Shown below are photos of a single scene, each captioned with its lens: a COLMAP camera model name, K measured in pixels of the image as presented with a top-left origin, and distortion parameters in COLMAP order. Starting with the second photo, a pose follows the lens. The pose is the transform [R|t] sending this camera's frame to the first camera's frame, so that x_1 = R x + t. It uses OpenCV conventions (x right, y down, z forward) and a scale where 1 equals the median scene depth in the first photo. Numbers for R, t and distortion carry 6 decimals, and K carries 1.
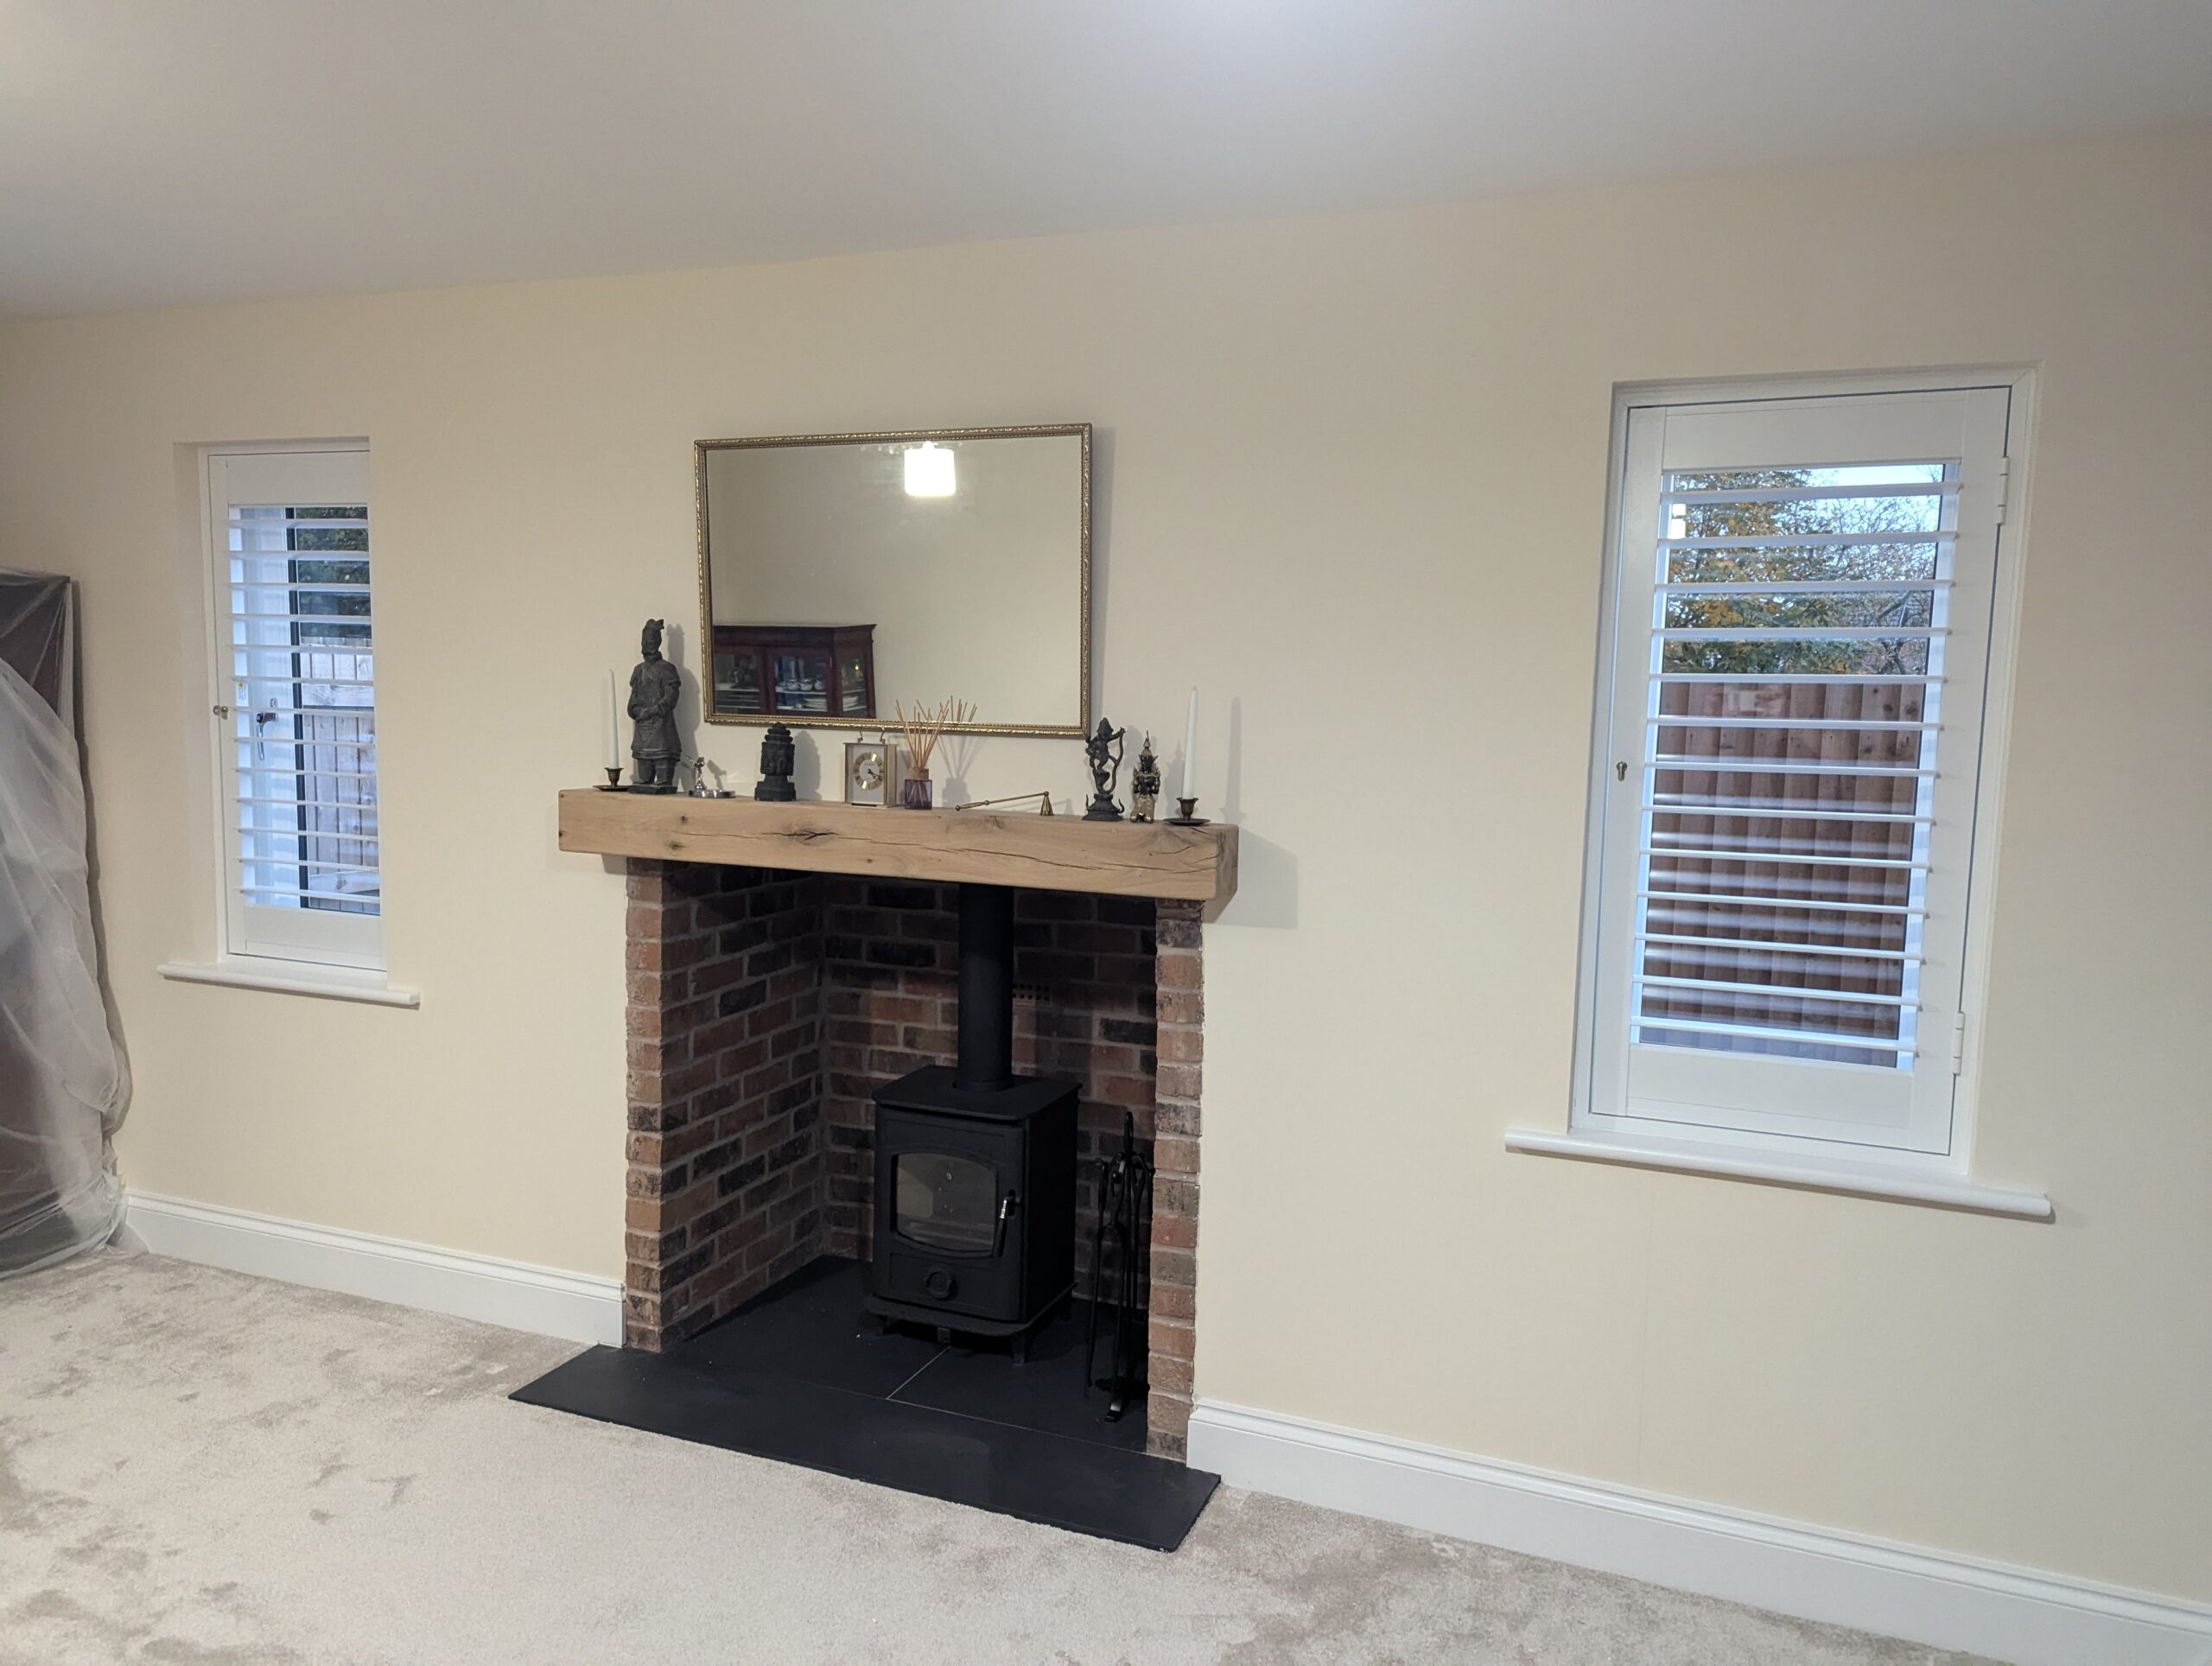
lens RADIAL K [[1576.3, 0, 1104.2], [0, 1576.3, 838.2], [0, 0, 1]] dist [0.057322, -0.023561]
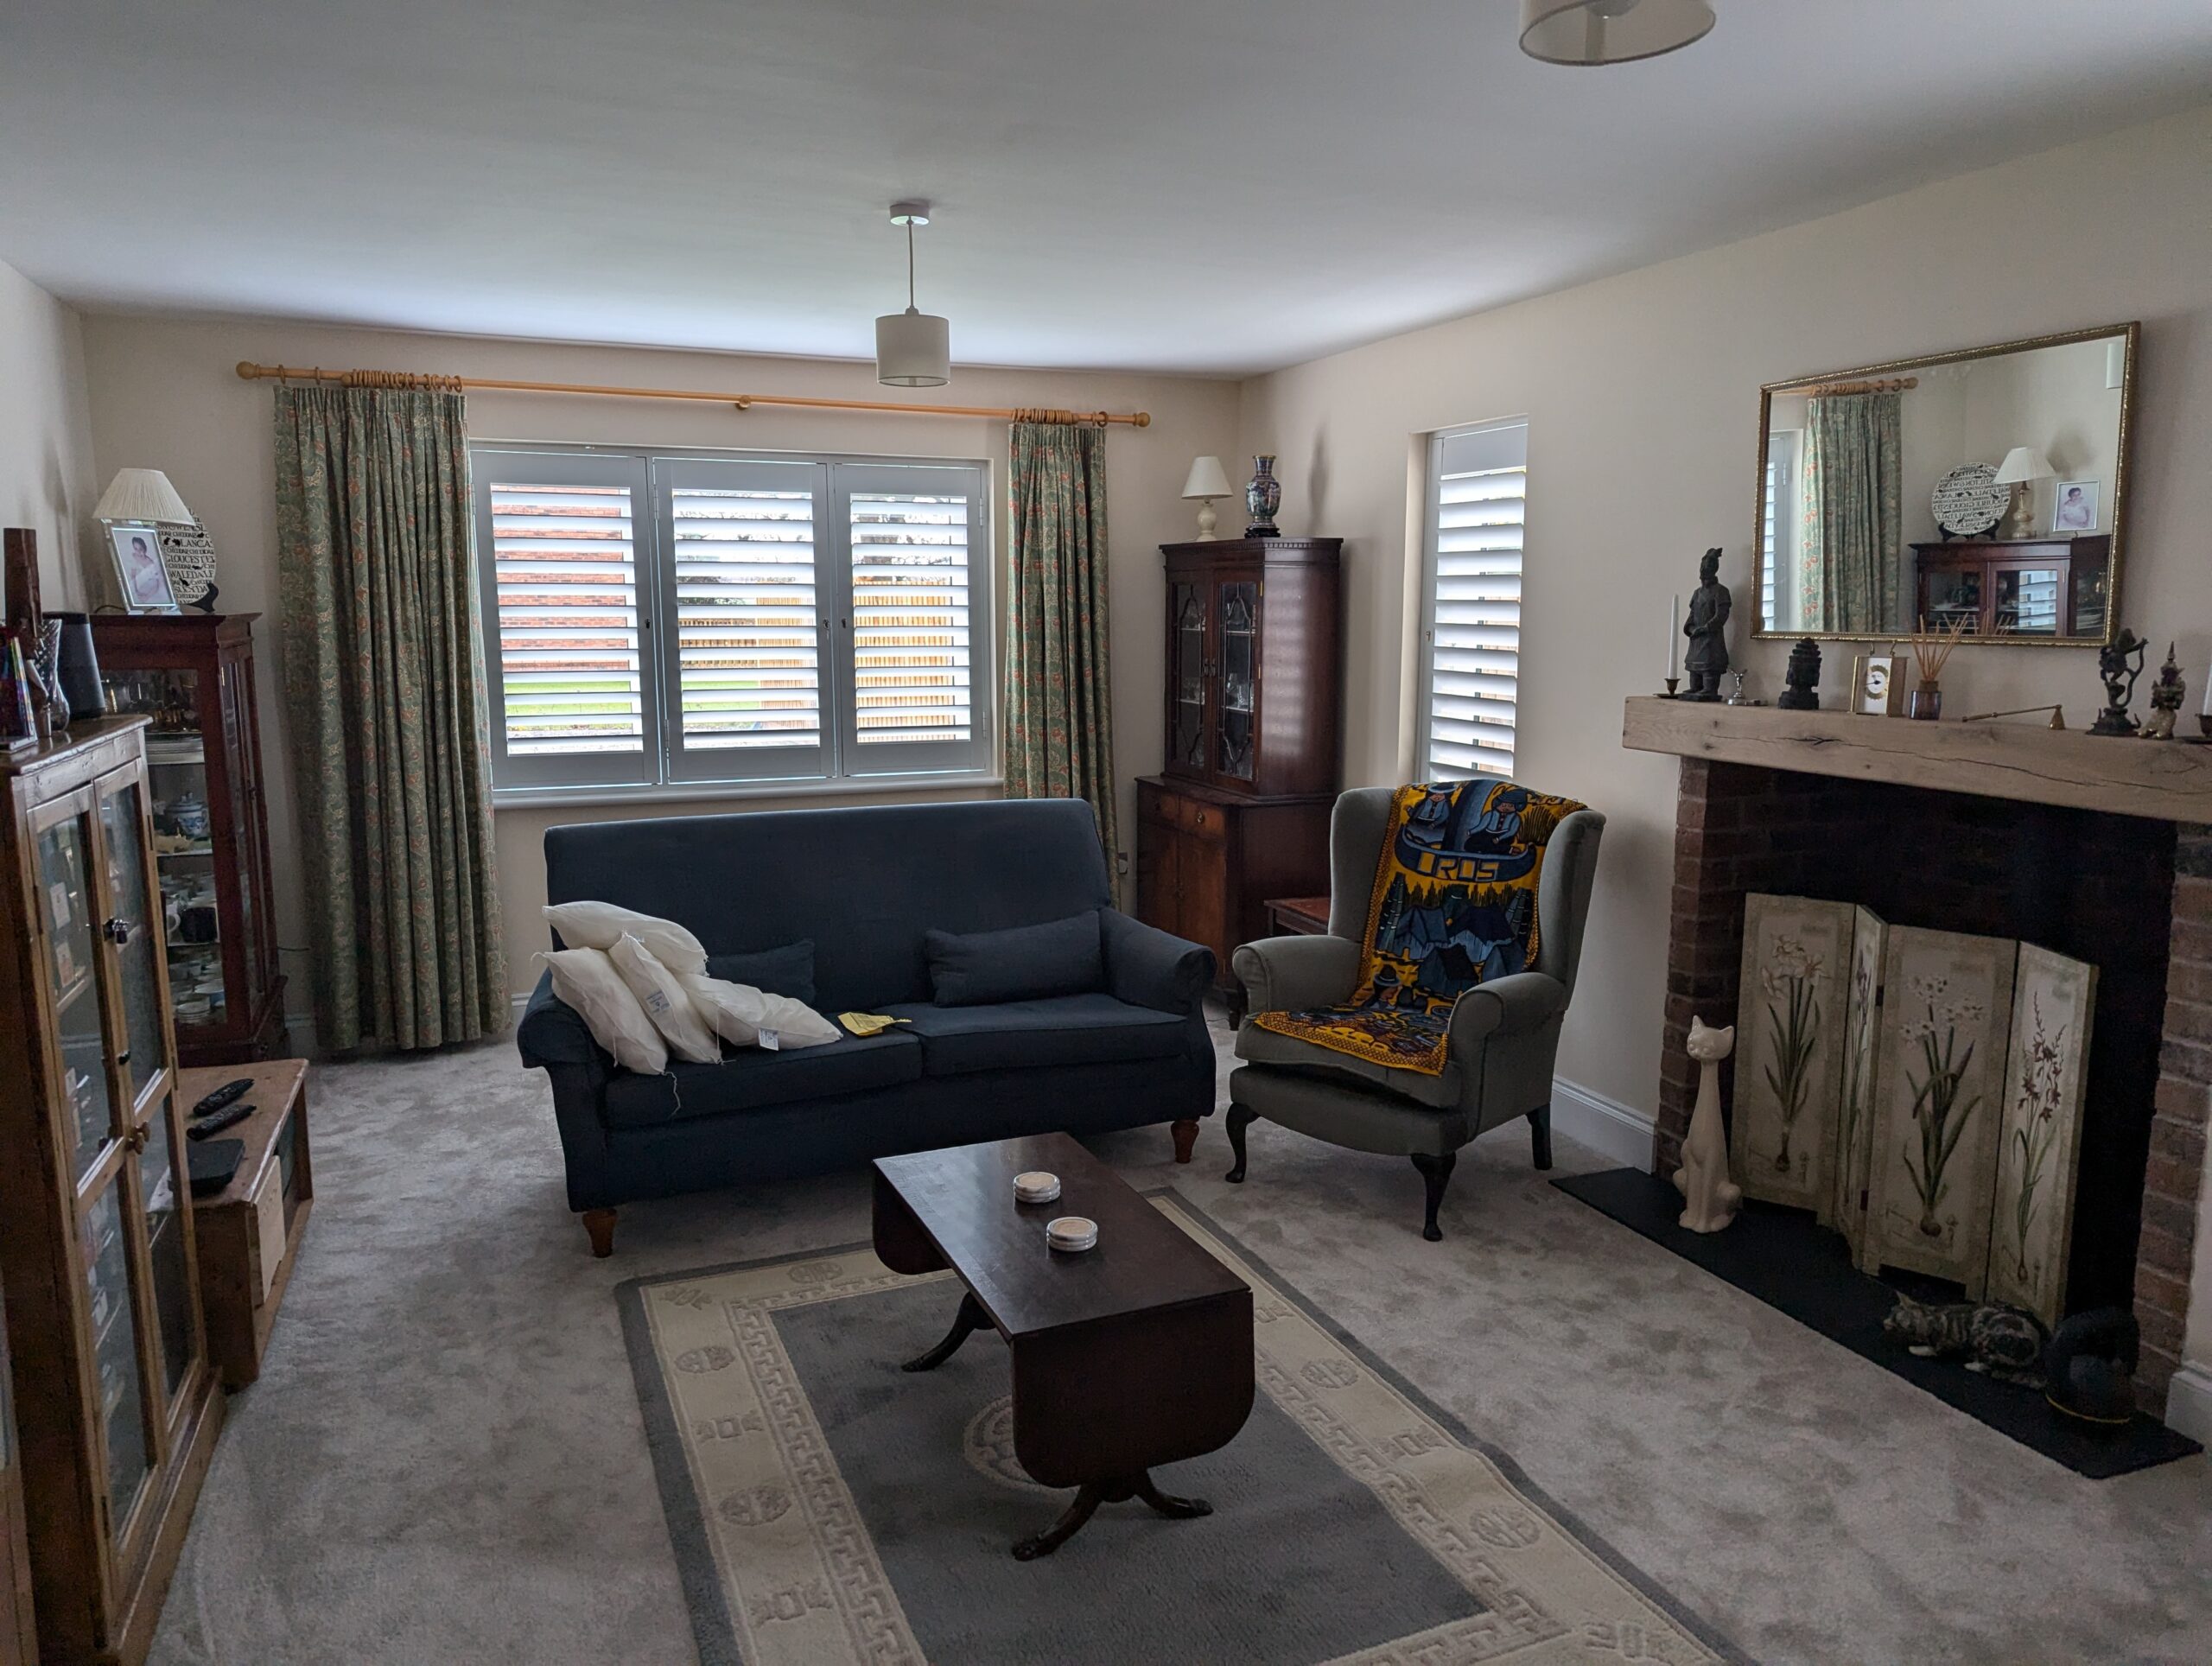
lens RADIAL K [[1576.3, 0, 1101.3], [0, 1576.3, 834.5], [0, 0, 1]] dist [0.057322, -0.023561]
pose [[0.685052, 0.086680, -0.723319, 0.277620], [-0.058200, 0.996234, 0.064265, 0.020636], [0.726166, -0.001928, 0.687517, -0.115025]]
